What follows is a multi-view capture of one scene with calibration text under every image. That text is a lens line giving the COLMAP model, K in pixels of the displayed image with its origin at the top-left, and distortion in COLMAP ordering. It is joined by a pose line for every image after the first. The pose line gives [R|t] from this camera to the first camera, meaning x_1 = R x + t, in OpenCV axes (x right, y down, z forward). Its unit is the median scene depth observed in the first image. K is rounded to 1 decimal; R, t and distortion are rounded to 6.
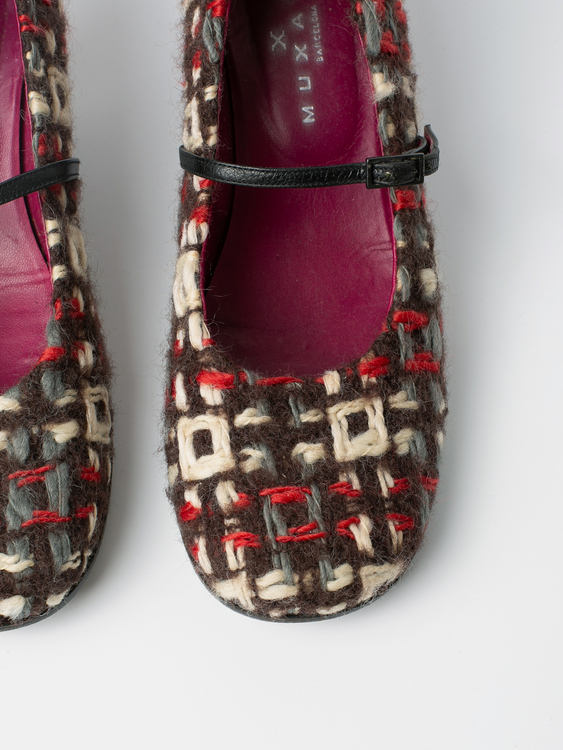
lens RADIAL K [[1355.5, 0, 281.5], [0, 1355.5, 375.0], [0, 0, 1]] dist [-0.206266, 0.094390]
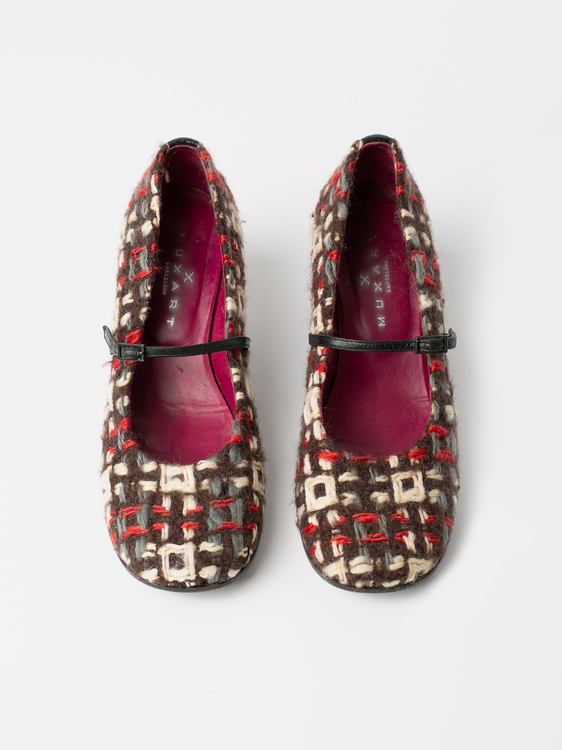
lens RADIAL K [[1355.5, 0, 281.0], [0, 1355.5, 375.0], [0, 0, 1]] dist [-0.206266, 0.094390]
pose [[0.998993, 0.032565, -0.030847, -0.058132], [-0.039169, 0.968449, -0.246113, 0.333574], [0.021859, 0.247074, 0.968750, -0.730103]]
